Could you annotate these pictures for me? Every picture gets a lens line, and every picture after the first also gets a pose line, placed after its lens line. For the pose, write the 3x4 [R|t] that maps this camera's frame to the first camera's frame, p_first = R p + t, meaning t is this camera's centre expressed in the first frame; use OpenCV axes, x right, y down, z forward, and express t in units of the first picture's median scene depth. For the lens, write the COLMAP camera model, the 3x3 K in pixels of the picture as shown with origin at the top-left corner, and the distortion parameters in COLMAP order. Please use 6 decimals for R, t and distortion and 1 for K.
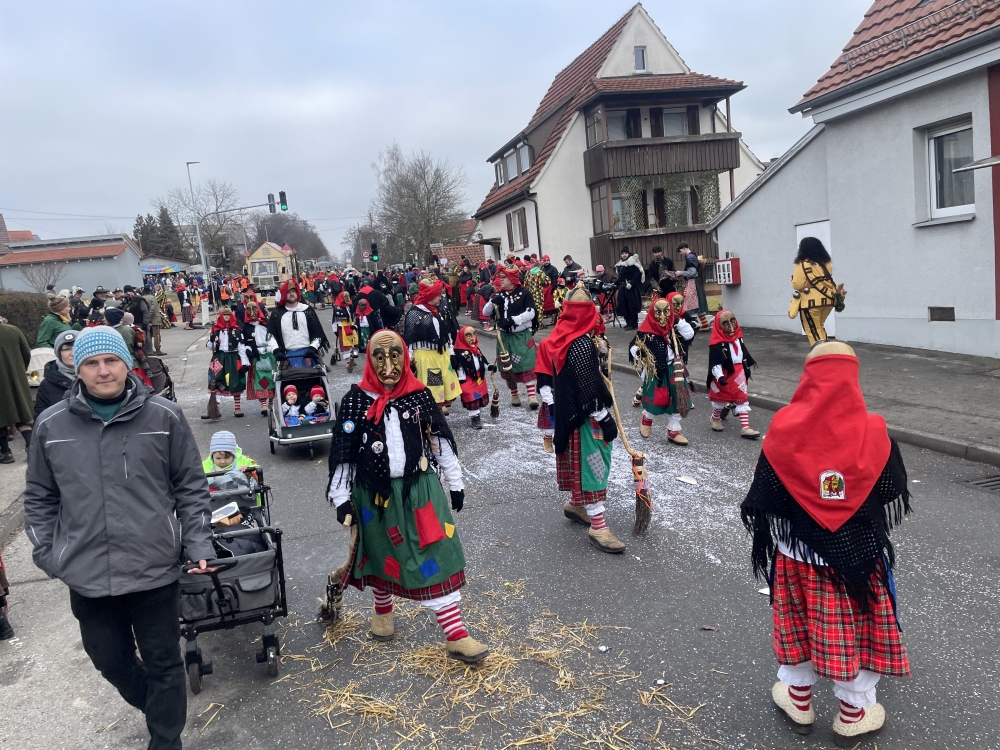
lens RADIAL K [[752.4, 0, 491.1], [0, 752.4, 379.9], [0, 0, 1]] dist [0.083006, -0.104637]
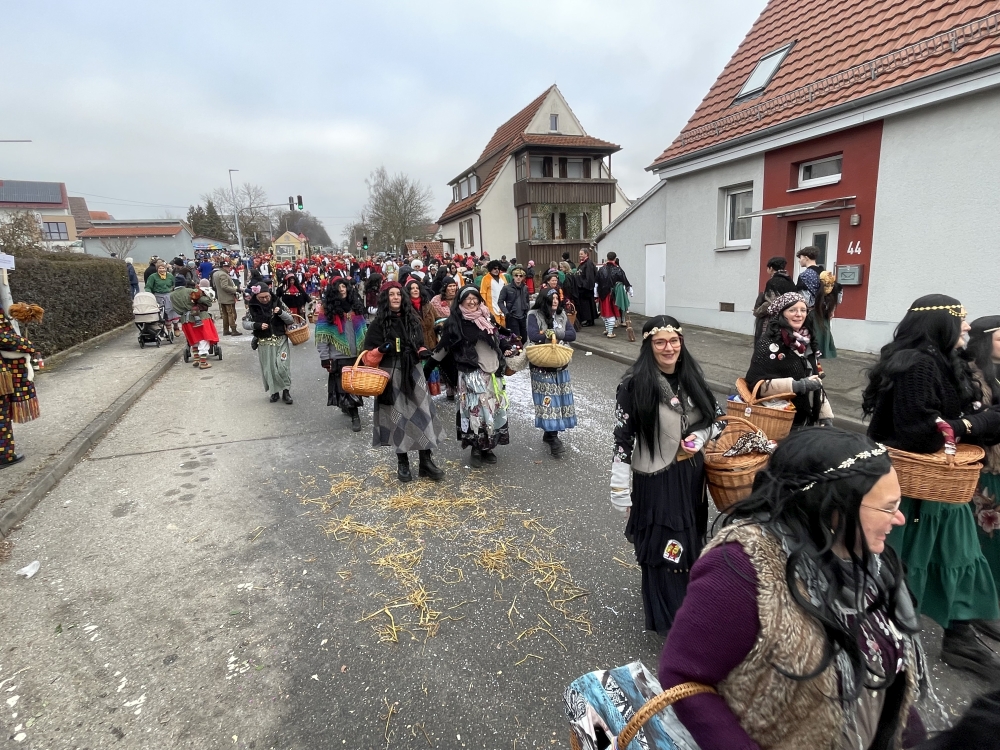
lens RADIAL K [[517.4, 0, 501.5], [0, 517.4, 373.4], [0, 0, 1]] dist [-0.001088, -0.001380]
pose [[0.993114, 0.036453, 0.111336, 0.000724], [-0.043865, 0.996930, 0.064864, 0.001298], [-0.108630, -0.069301, 0.991664, -0.014575]]
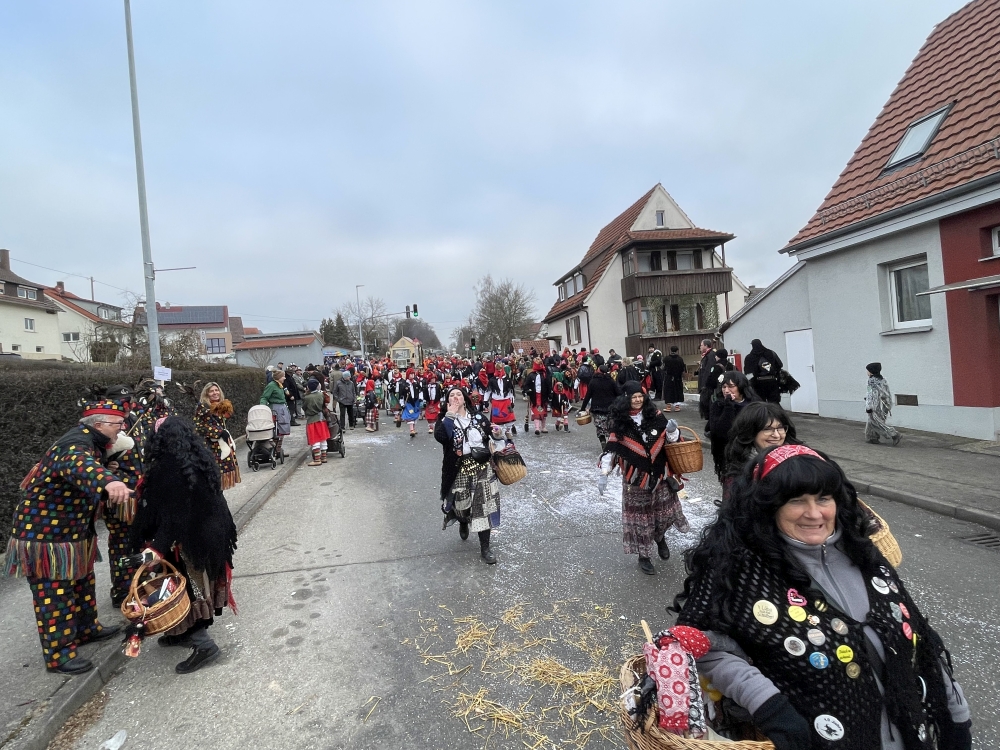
lens RADIAL K [[517.4, 0, 496.0], [0, 517.4, 375.3], [0, 0, 1]] dist [-0.001088, -0.001380]
pose [[0.994630, 0.024452, -0.100560, -0.012286], [-0.035246, 0.993633, -0.107007, -0.003032], [0.097304, 0.109976, 0.989160, 0.015336]]
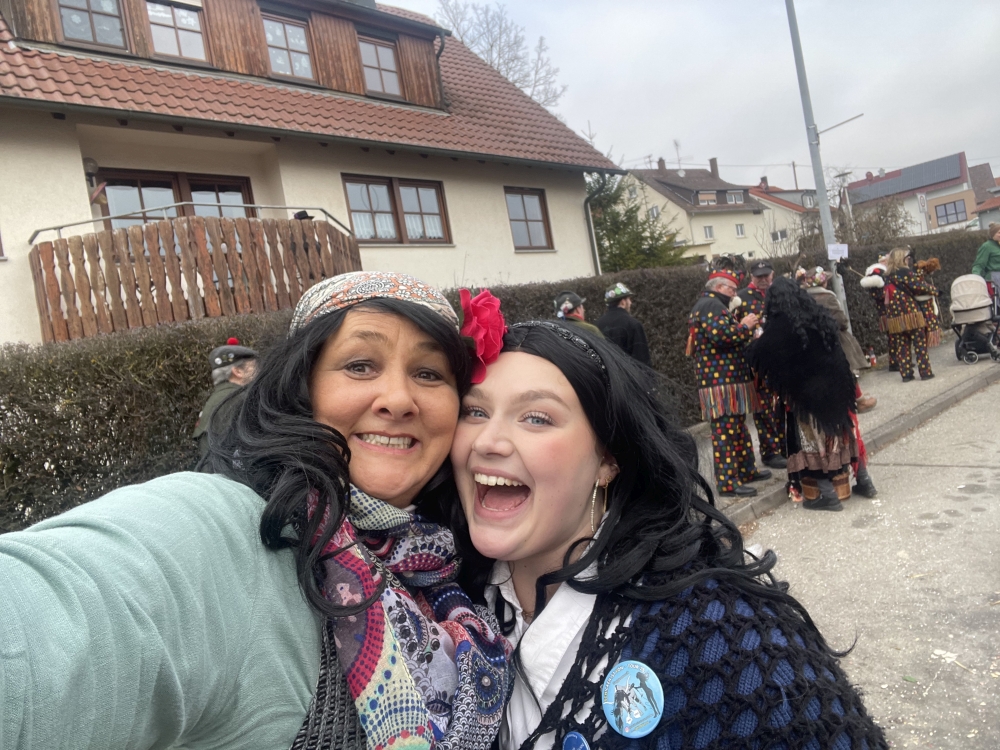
lens RADIAL K [[676.5, 0, 498.7], [0, 676.5, 378.0], [0, 0, 1]] dist [0.055057, -0.056809]
pose [[0.369748, 0.052544, -0.927645, 0.028905], [0.024366, 0.997508, 0.066213, 0.008468], [0.928812, -0.047085, 0.367547, 0.004500]]
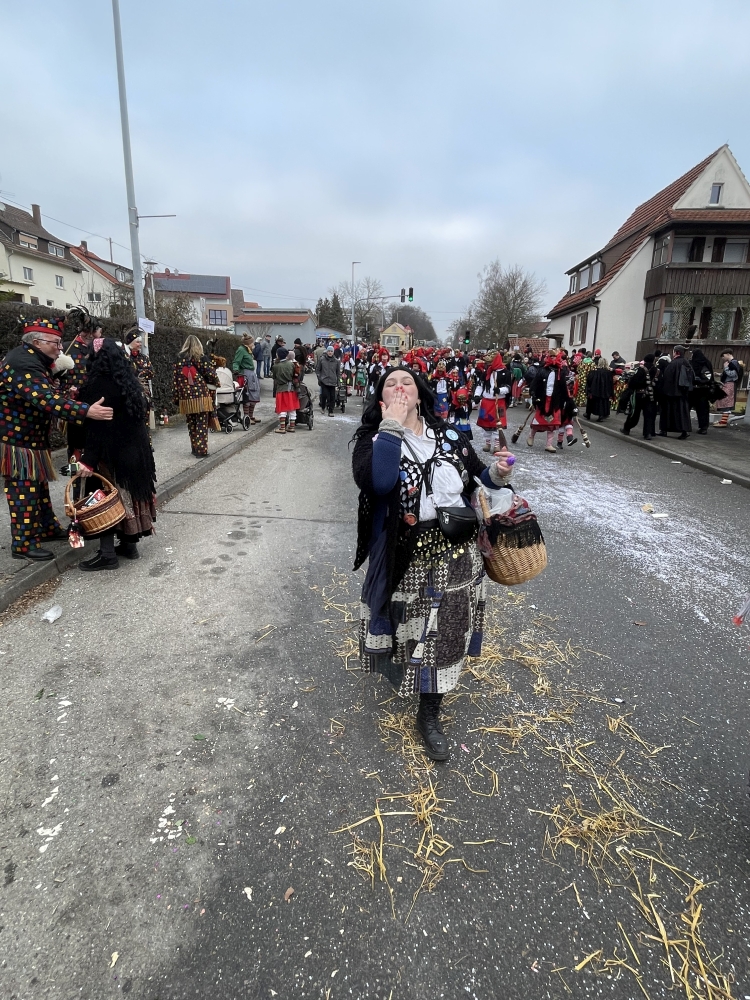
lens RADIAL K [[517.4, 0, 375.6], [0, 517.4, 495.9], [0, 0, 1]] dist [-0.001088, -0.001380]
pose [[0.943177, 0.191186, -0.271782, 0.002265], [-0.155555, 0.976784, 0.147293, 0.004544], [0.293633, -0.096646, 0.951020, 0.027400]]
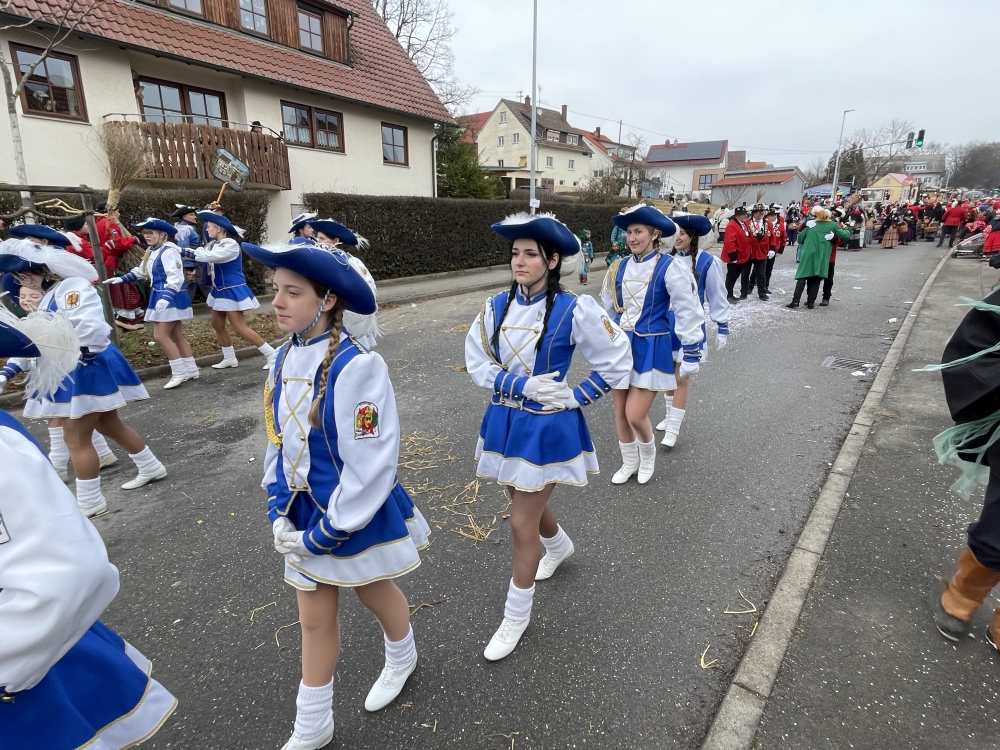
lens RADIAL K [[517.4, 0, 499.4], [0, 517.4, 373.5], [0, 0, 1]] dist [-0.001088, -0.001380]
pose [[0.527702, 0.319777, -0.786939, 0.252058], [-0.157665, 0.947207, 0.279177, -0.006417], [0.834669, -0.023249, 0.550261, -0.041528]]
